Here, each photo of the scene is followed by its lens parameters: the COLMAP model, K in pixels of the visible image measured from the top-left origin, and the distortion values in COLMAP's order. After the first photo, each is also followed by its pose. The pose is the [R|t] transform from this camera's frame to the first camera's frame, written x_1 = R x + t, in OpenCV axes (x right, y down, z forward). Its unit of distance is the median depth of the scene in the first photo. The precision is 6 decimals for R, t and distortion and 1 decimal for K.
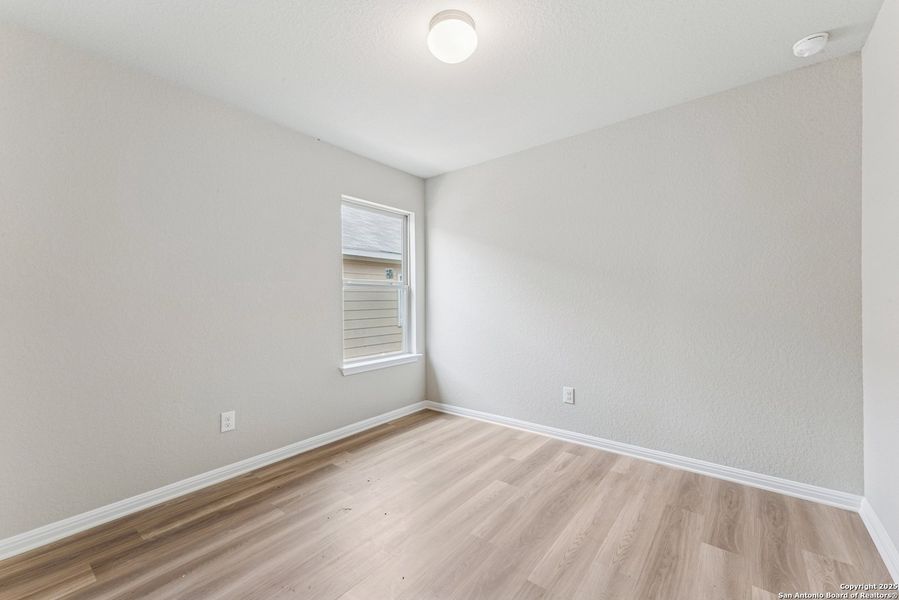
lens RADIAL K [[368.8, 0, 448.6], [0, 368.8, 307.3], [0, 0, 1]] dist [-0.001342, -0.000104]
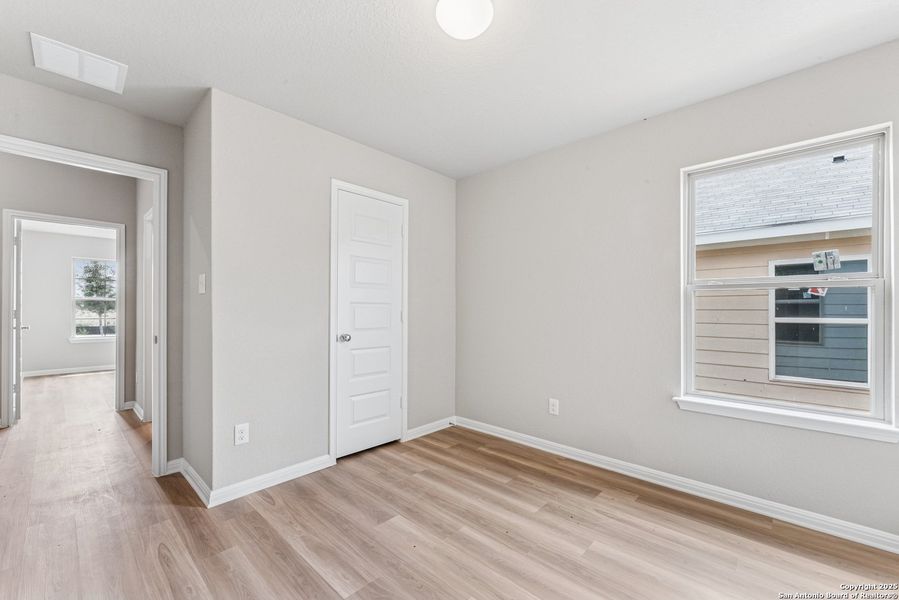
lens RADIAL K [[368.8, 0, 448.6], [0, 368.8, 307.3], [0, 0, 1]] dist [-0.001342, -0.000104]
pose [[-0.093927, 0.006254, -0.995559, 0.640706], [-0.024795, 0.999655, 0.008619, -0.018092], [0.995270, 0.025495, -0.093740, 0.756088]]
